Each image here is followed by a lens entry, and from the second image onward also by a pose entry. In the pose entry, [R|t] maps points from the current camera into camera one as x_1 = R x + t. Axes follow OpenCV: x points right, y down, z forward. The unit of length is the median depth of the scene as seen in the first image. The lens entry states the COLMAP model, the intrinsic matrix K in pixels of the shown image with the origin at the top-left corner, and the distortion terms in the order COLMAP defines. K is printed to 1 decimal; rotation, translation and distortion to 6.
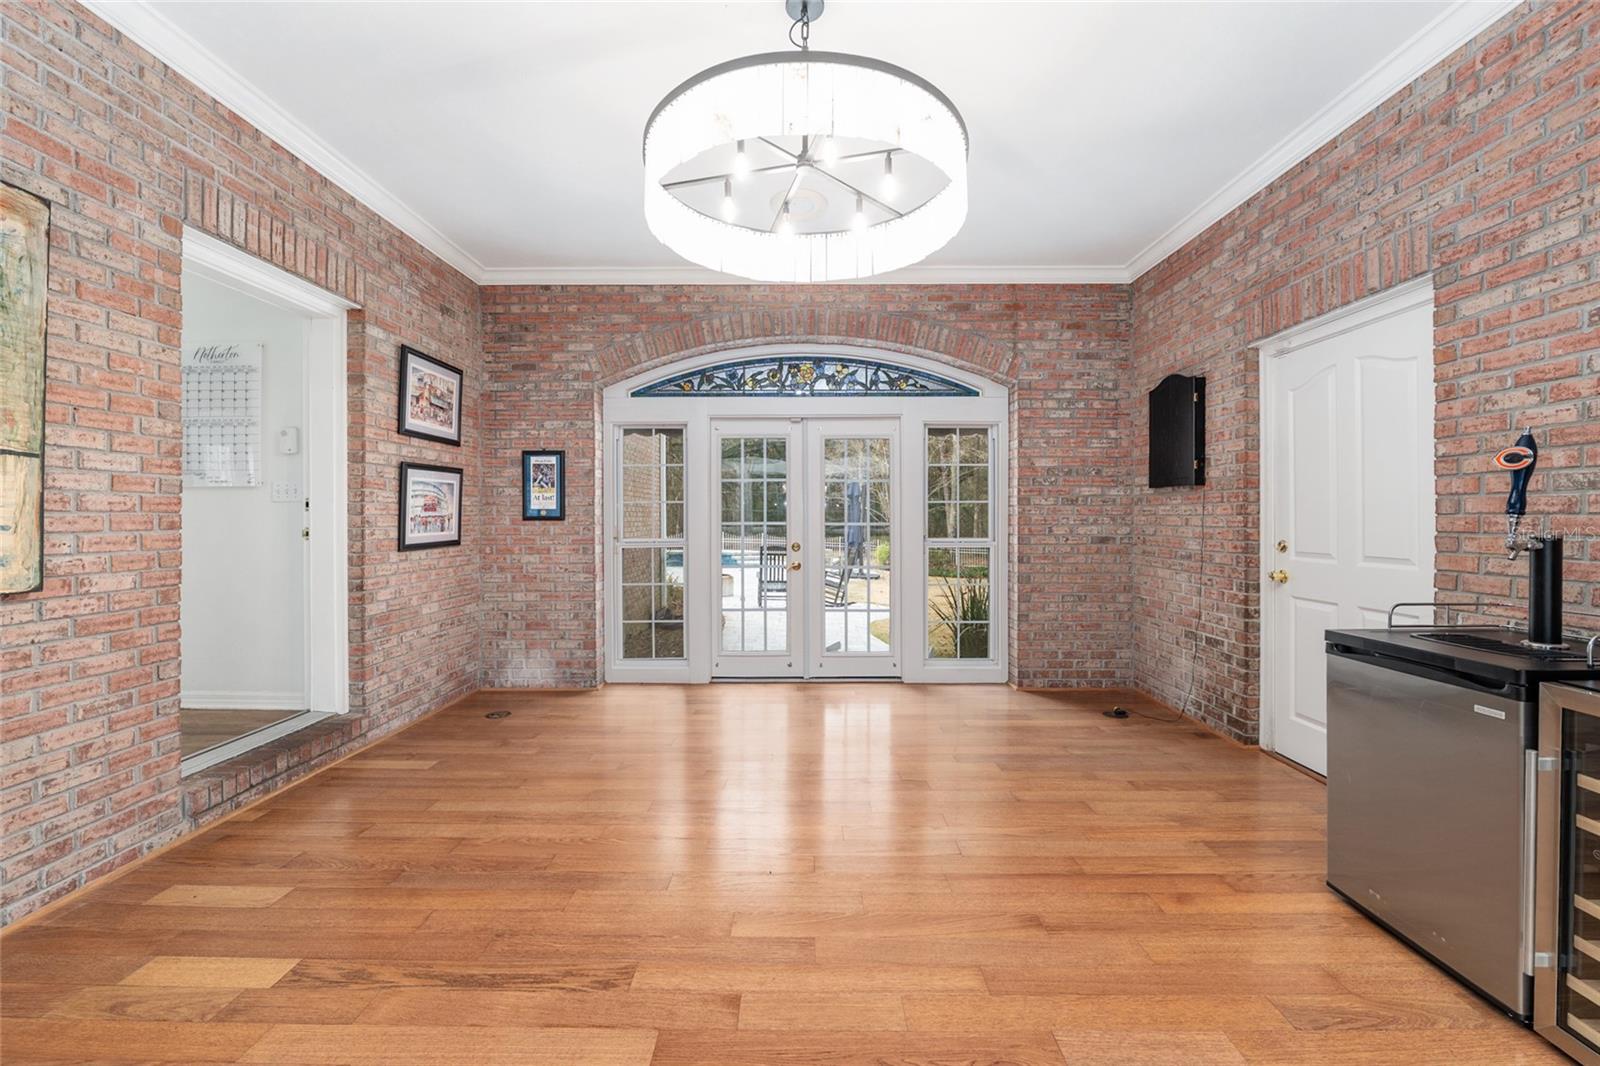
lens RADIAL K [[658.0, 0, 795.9], [0, 658.0, 521.8], [0, 0, 1]] dist [-0.010815, -0.000095]
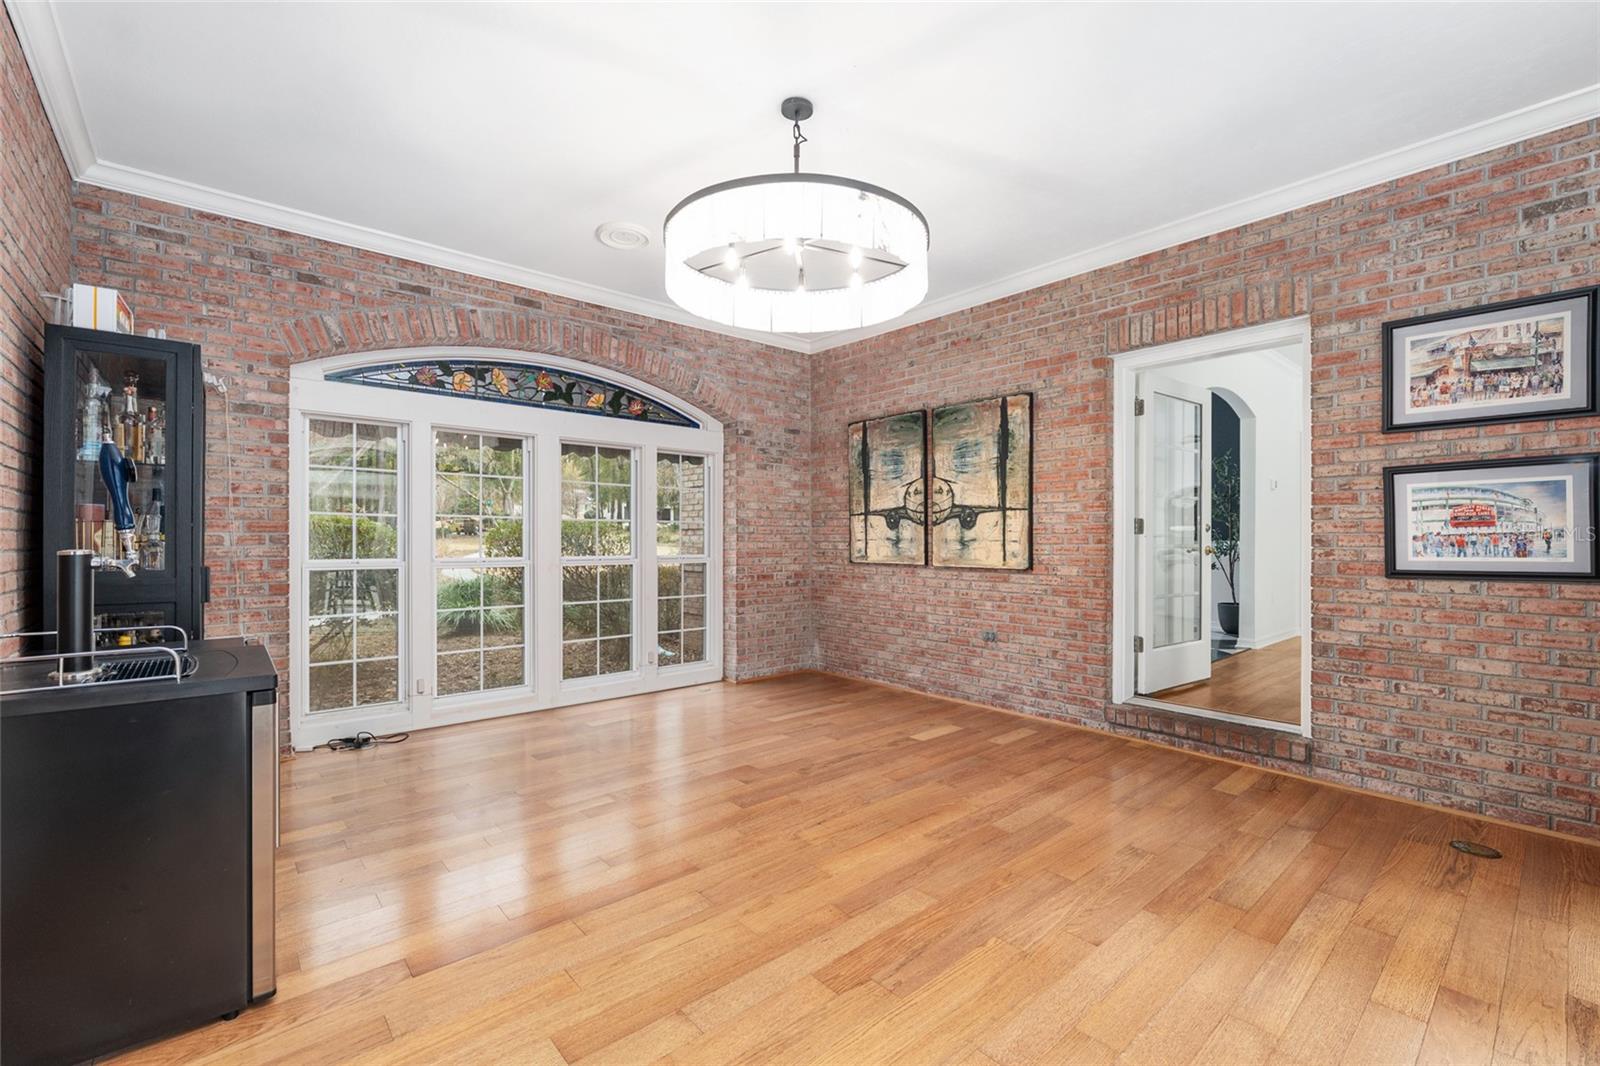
lens RADIAL K [[695.0, 0, 801.8], [0, 695.0, 535.1], [0, 0, 1]] dist [-0.004061, -0.001036]
pose [[-0.747858, 0.000215, -0.663858, 0.588592], [-0.001503, 0.999997, 0.002016, -0.009497], [0.663857, 0.002506, -0.747856, 1.343629]]
